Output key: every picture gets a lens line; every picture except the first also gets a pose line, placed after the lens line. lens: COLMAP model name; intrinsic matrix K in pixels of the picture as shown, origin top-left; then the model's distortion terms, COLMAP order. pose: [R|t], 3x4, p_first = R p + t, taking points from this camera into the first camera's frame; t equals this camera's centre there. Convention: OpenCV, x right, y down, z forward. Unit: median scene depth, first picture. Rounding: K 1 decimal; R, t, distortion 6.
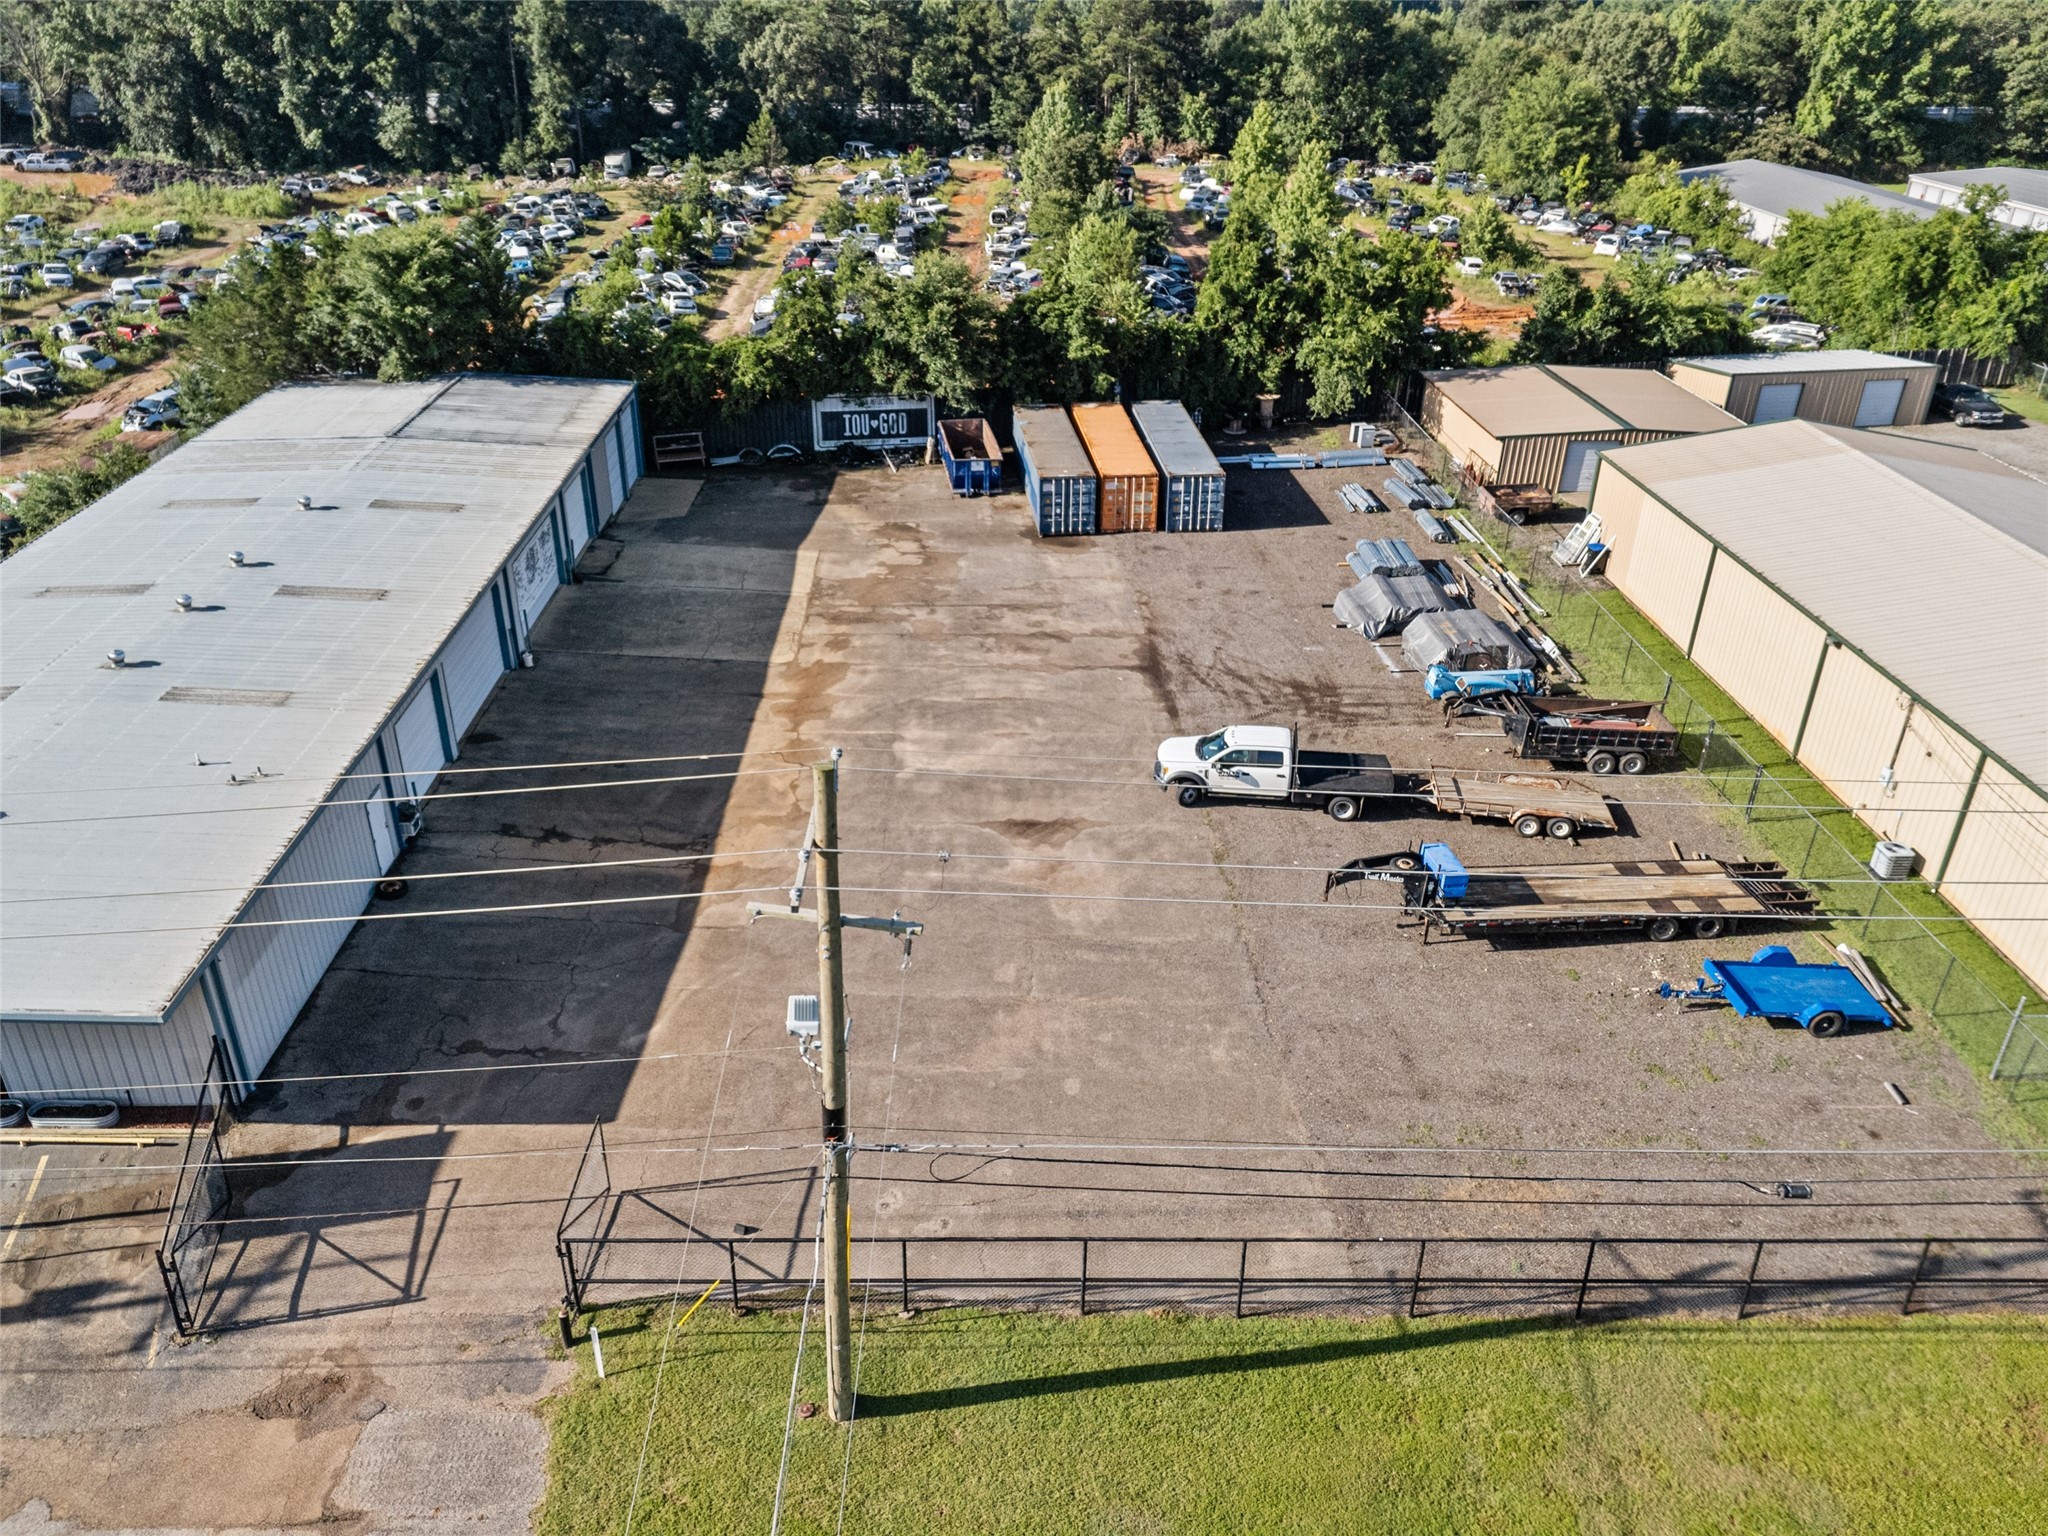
lens RADIAL K [[1503.5, 0, 1018.9], [0, 1503.5, 776.5], [0, 0, 1]] dist [0.084751, -0.071560]
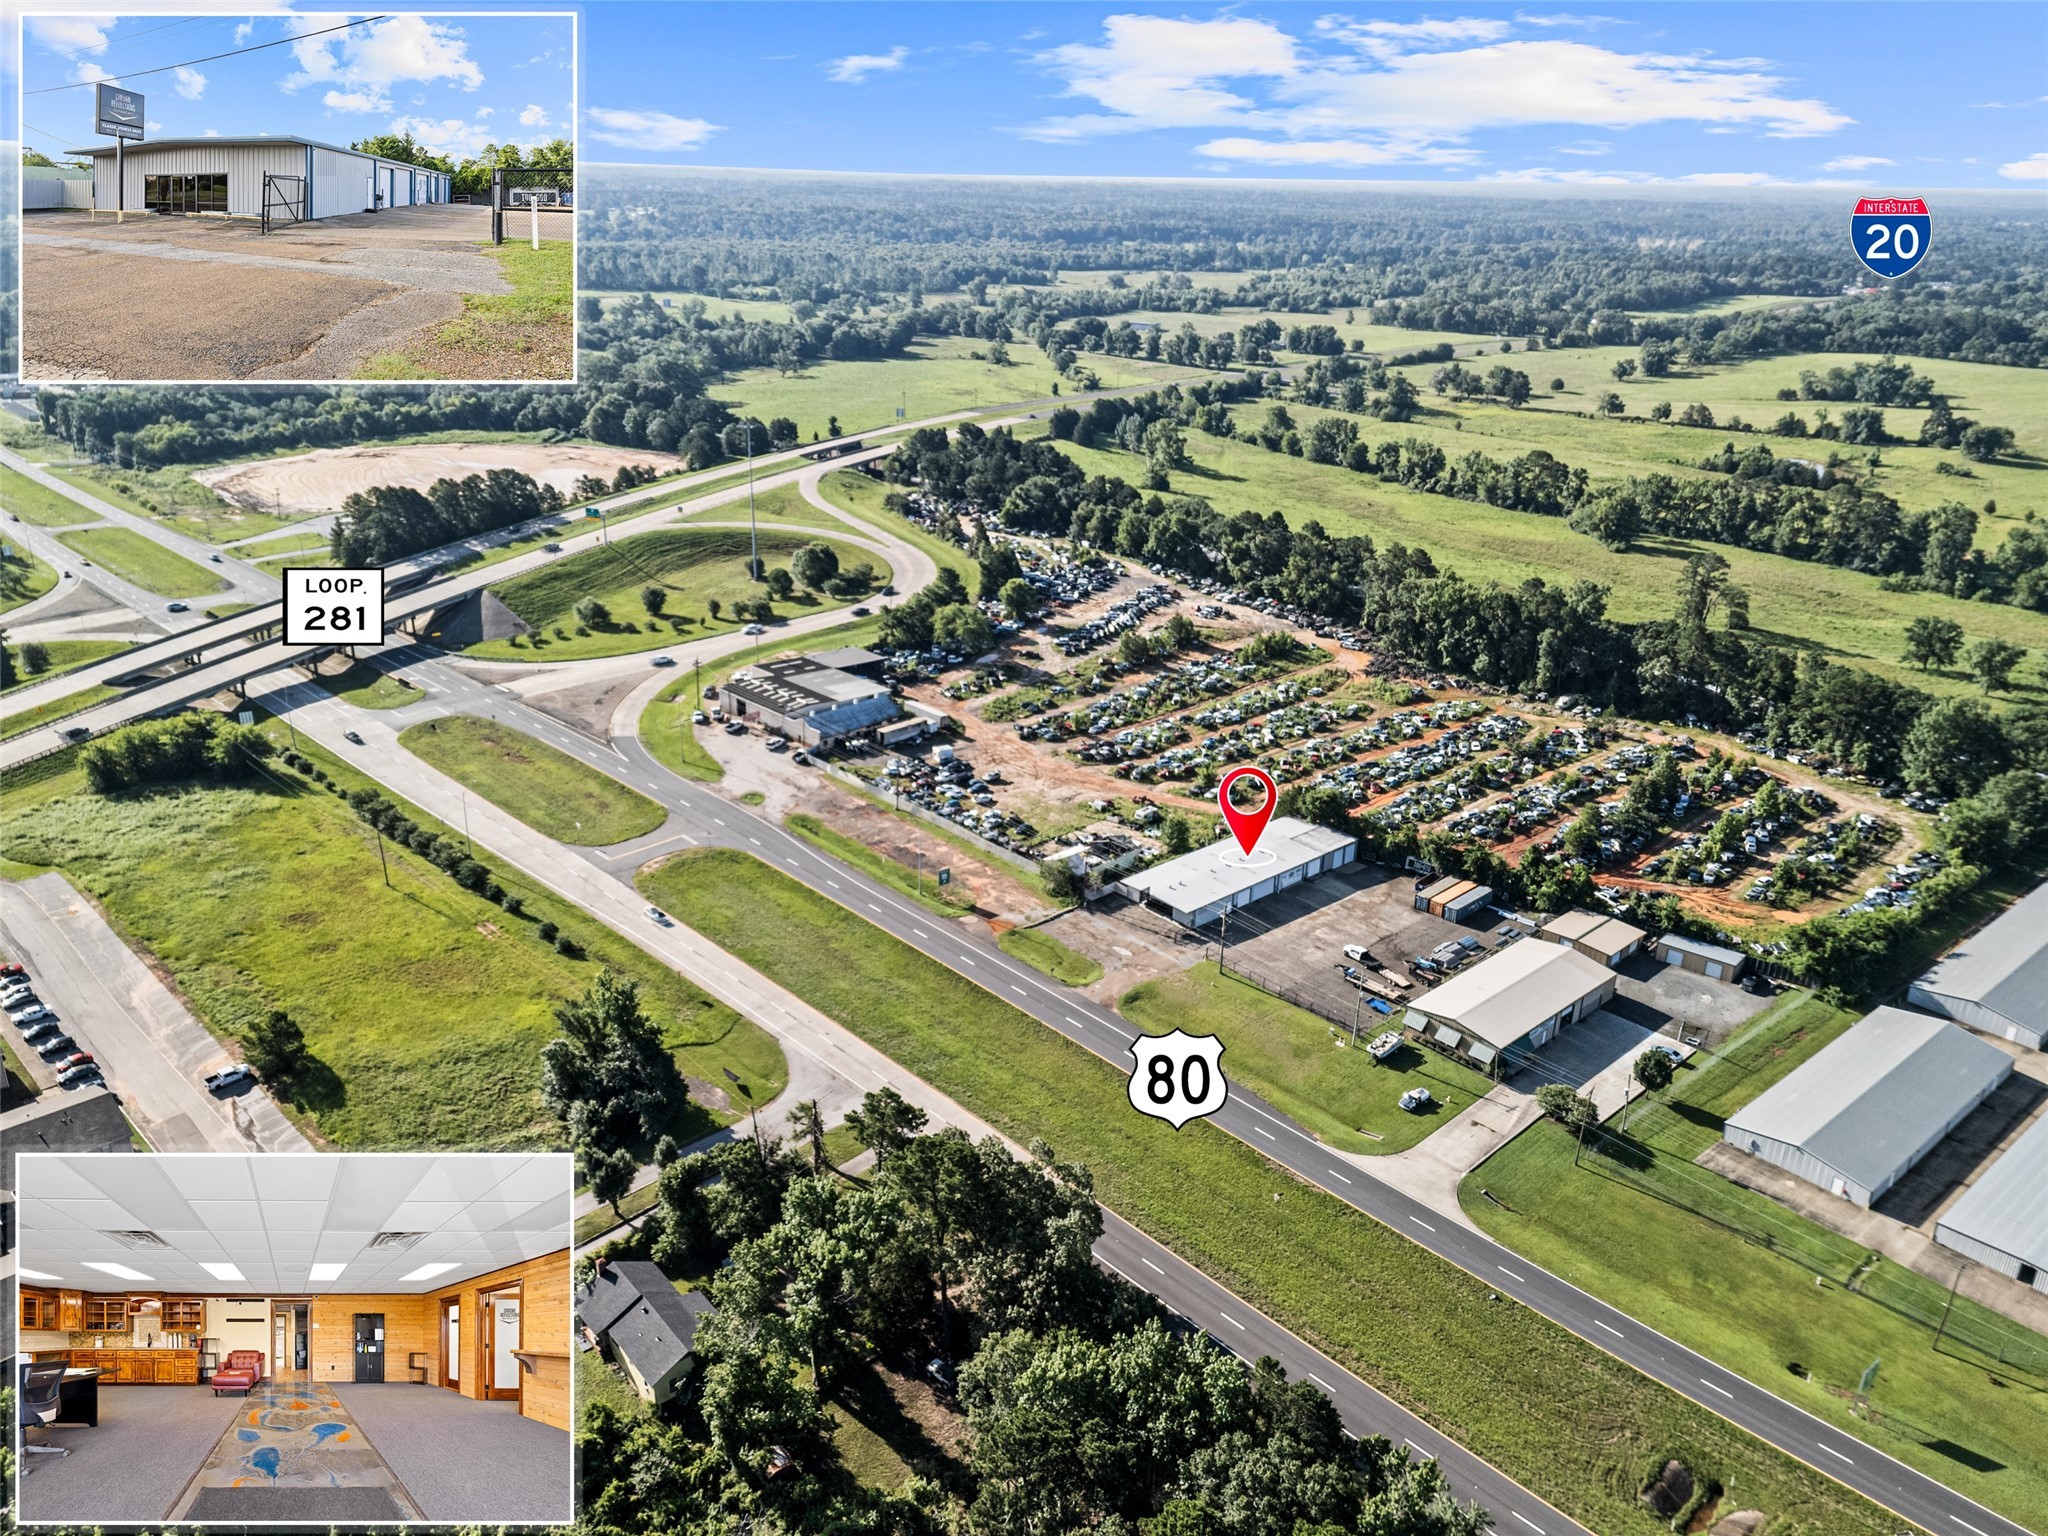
lens RADIAL K [[1503.5, 0, 1018.9], [0, 1503.5, 776.5], [0, 0, 1]] dist [0.084751, -0.071560]
pose [[0.646466, 0.283988, -0.708118, 1.796834], [-0.376792, 0.925894, 0.027340, -0.170434], [0.663407, 0.249139, 0.705564, -2.264411]]
